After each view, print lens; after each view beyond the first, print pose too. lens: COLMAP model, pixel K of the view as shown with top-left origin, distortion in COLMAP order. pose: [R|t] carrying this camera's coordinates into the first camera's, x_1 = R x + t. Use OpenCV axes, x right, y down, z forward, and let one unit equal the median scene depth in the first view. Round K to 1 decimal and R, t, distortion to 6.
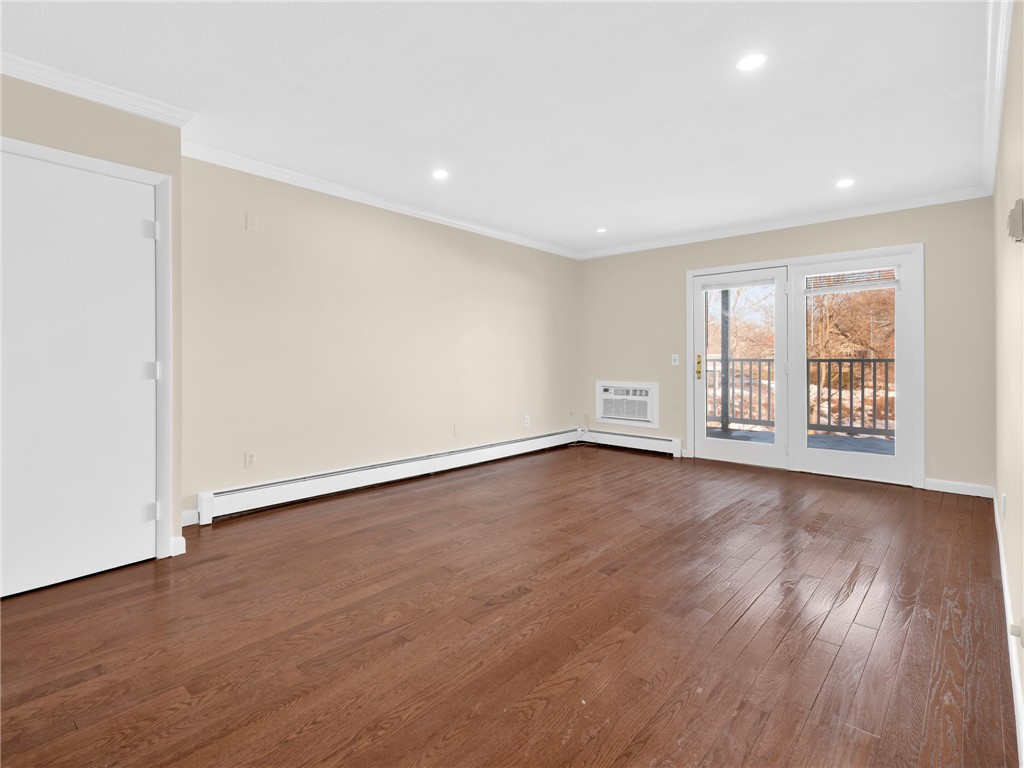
lens RADIAL K [[513.4, 0, 457.3], [0, 513.4, 354.3], [0, 0, 1]] dist [0.019402, -0.009281]
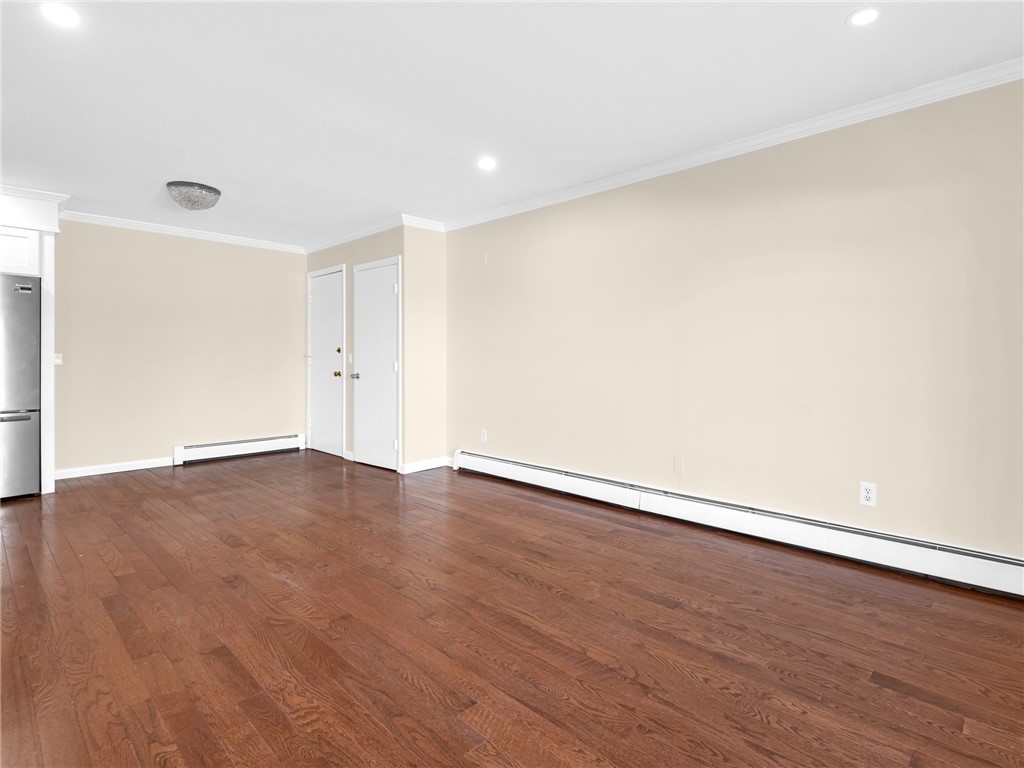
lens RADIAL K [[515.9, 0, 587.9], [0, 515.9, 361.3], [0, 0, 1]] dist [0.023819, -0.012660]
pose [[0.079595, 0.002423, -0.996824, 0.628352], [0.006245, 0.999976, 0.002929, 0.005462], [0.996808, -0.006458, 0.079578, 0.755843]]
